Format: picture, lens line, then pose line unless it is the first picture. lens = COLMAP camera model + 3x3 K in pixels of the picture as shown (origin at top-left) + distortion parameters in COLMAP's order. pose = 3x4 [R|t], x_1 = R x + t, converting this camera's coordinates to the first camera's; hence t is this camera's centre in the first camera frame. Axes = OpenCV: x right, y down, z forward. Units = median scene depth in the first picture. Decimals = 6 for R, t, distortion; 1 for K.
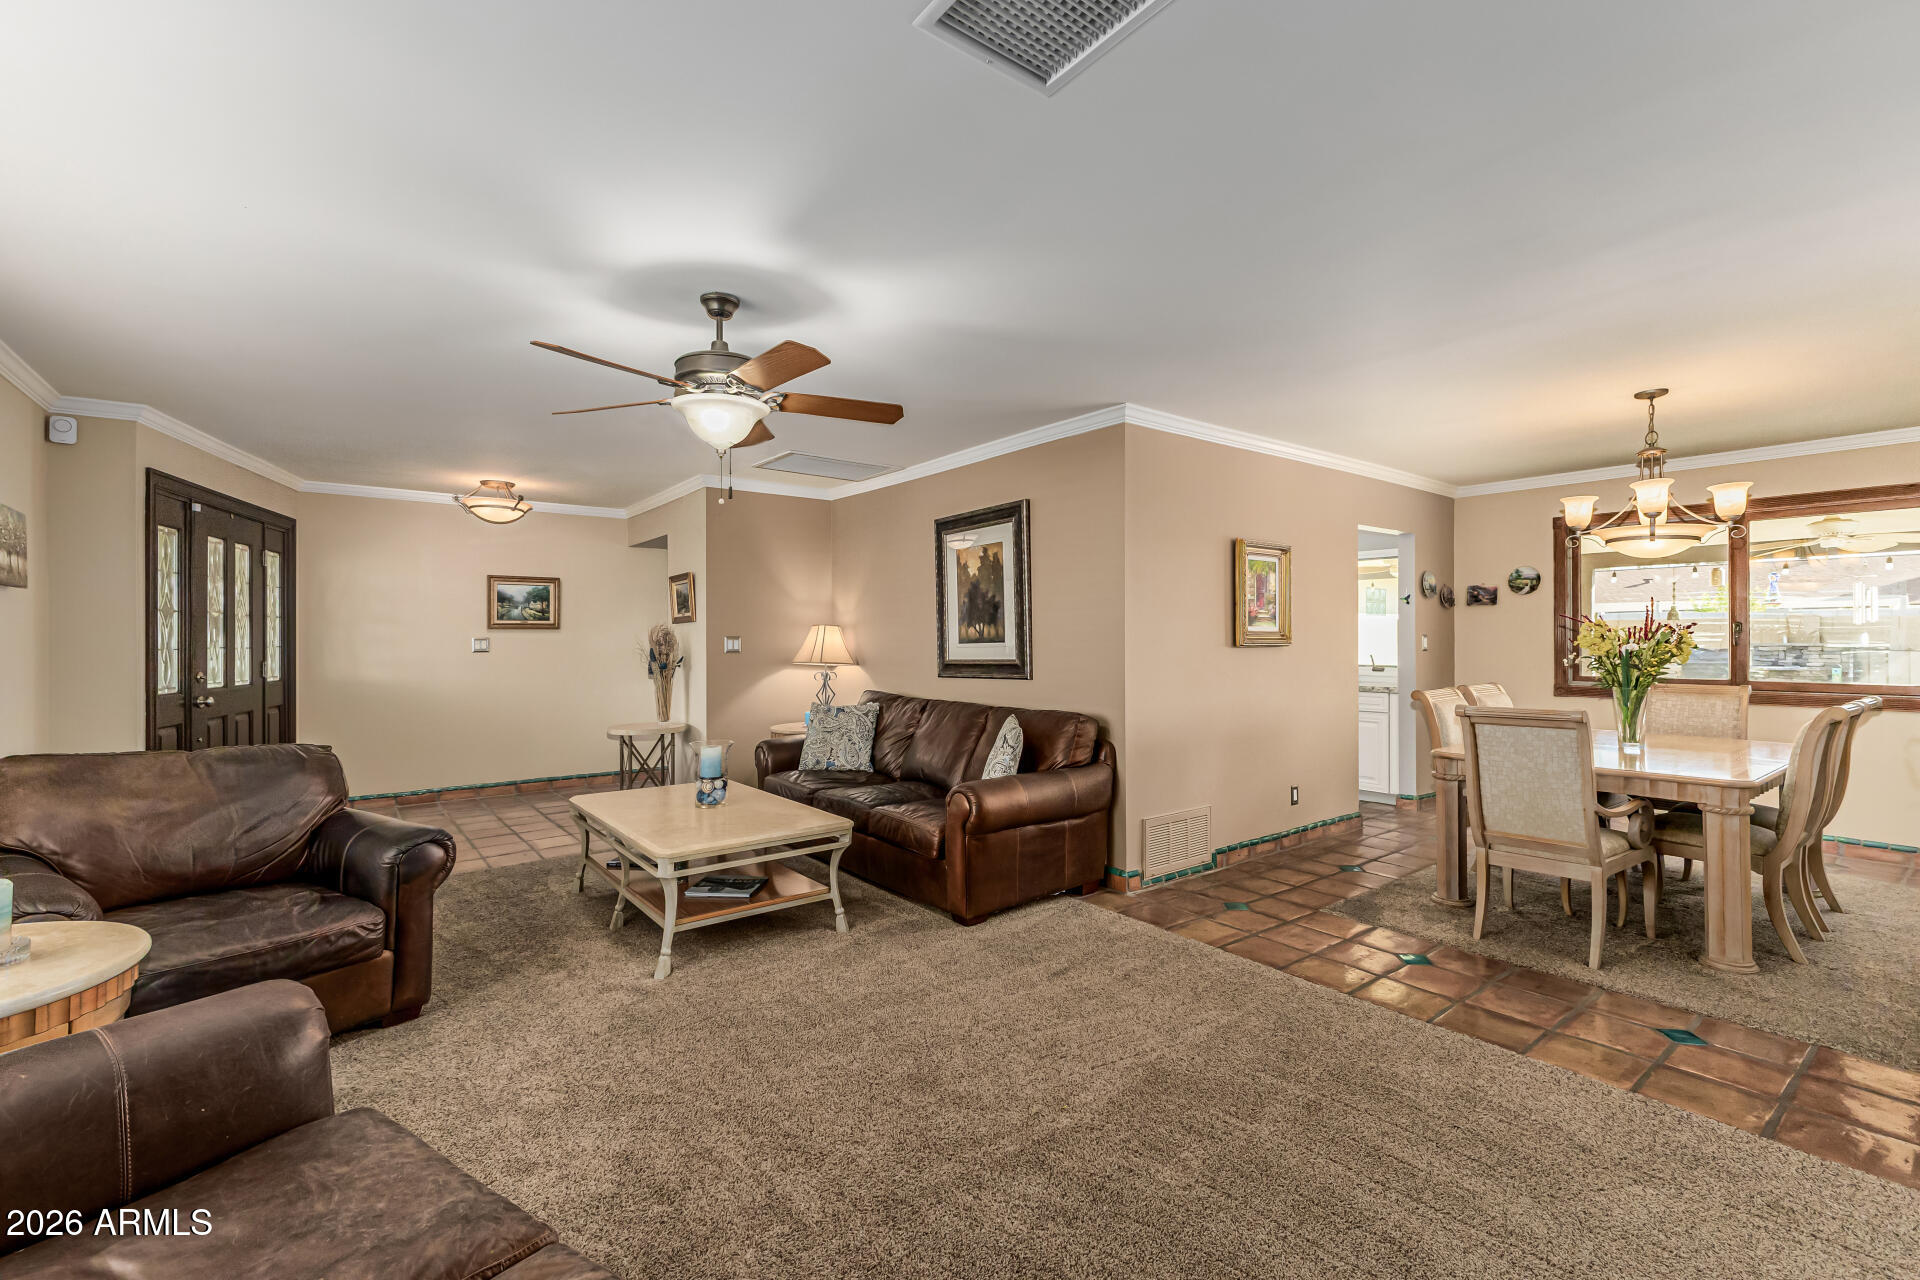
lens RADIAL K [[831.0, 0, 940.6], [0, 831.0, 636.1], [0, 0, 1]] dist [0.015445, -0.004451]
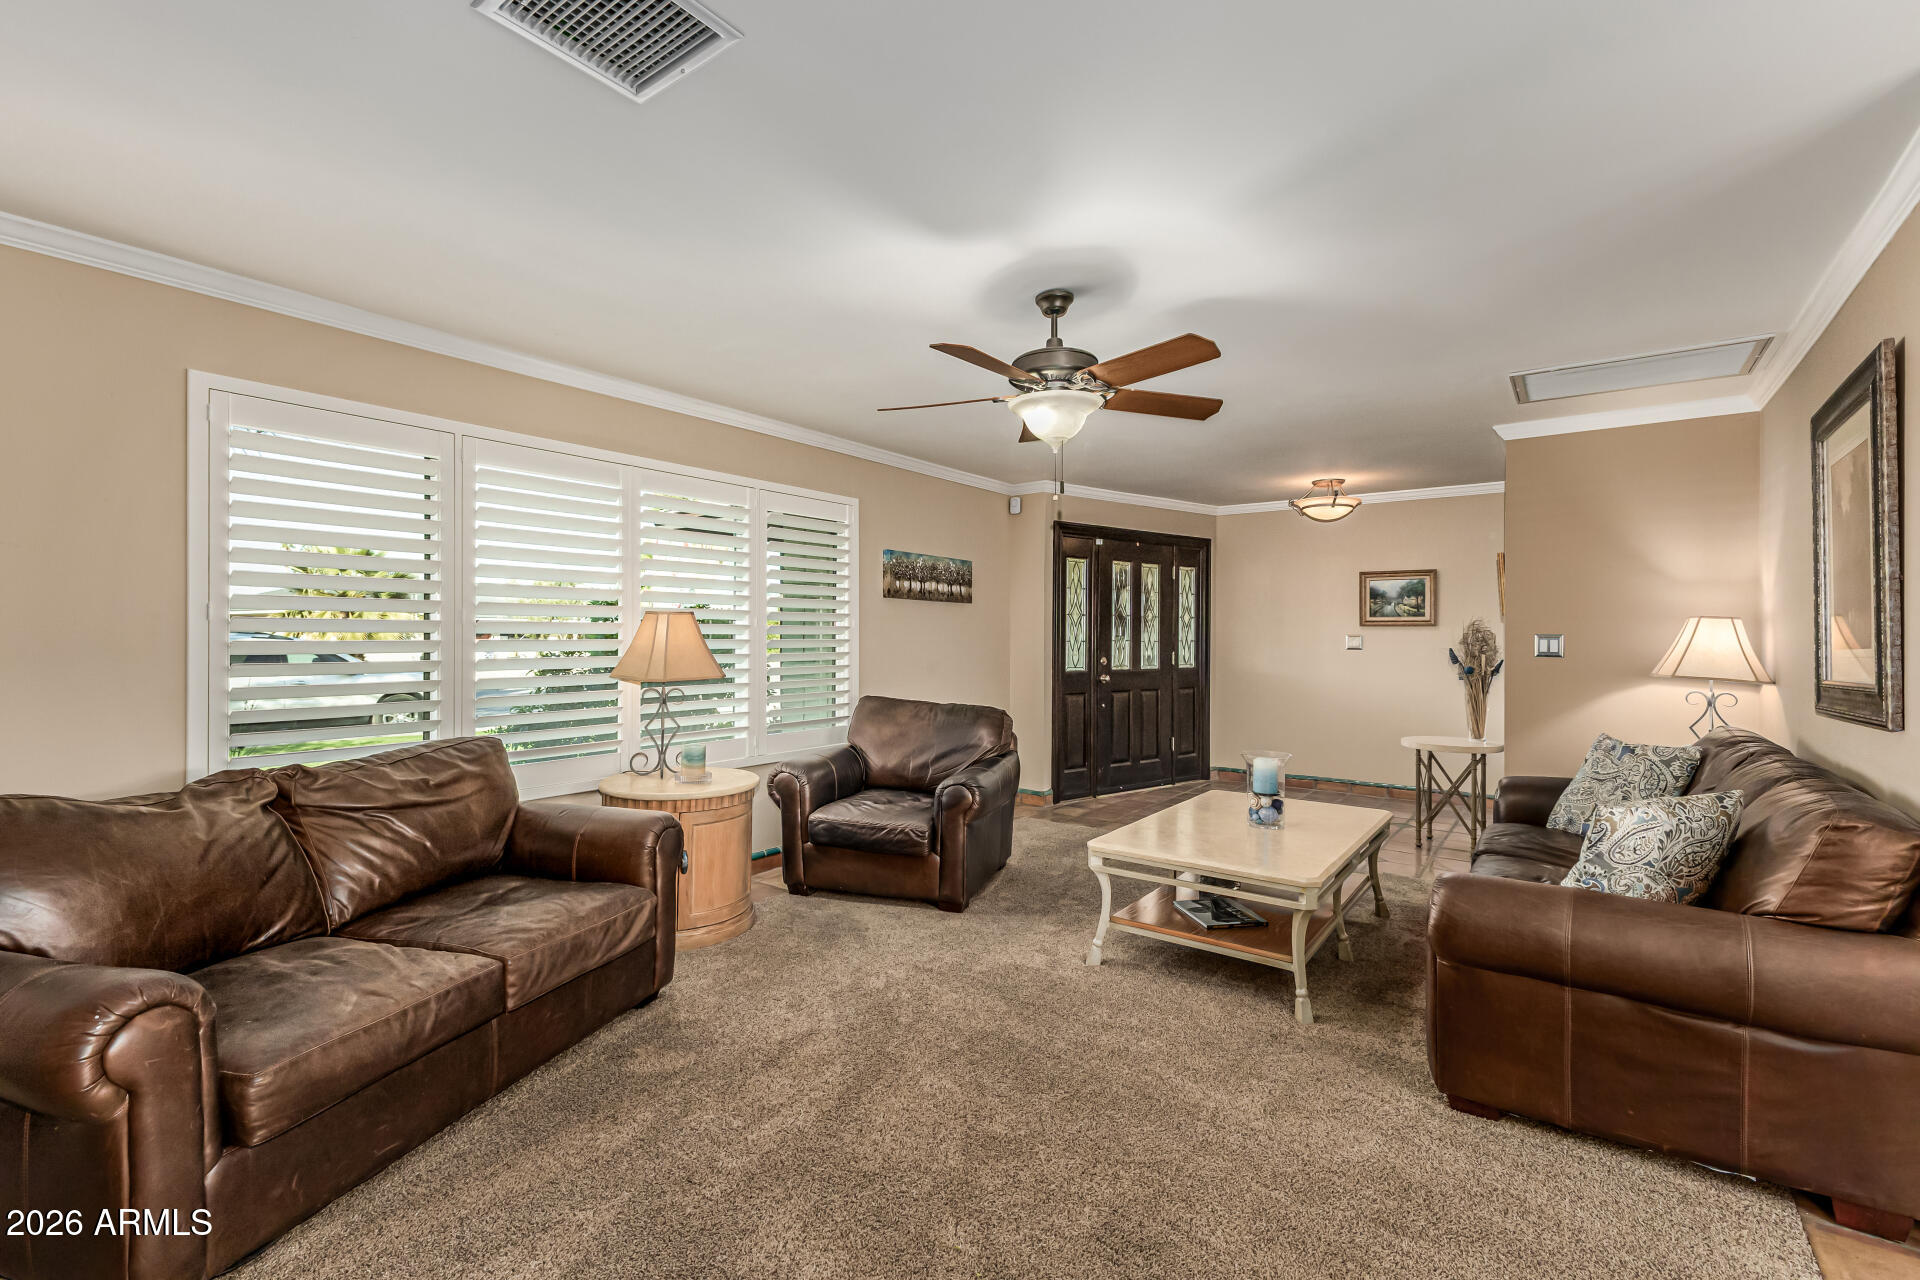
lens RADIAL K [[831.0, 0, 950.6], [0, 831.0, 635.7], [0, 0, 1]] dist [0.015445, -0.004451]
pose [[0.287059, 0.005728, -0.957896, 0.347620], [-0.003899, 0.999981, 0.004811, 0.000111], [0.957905, 0.002353, 0.287076, 0.315110]]
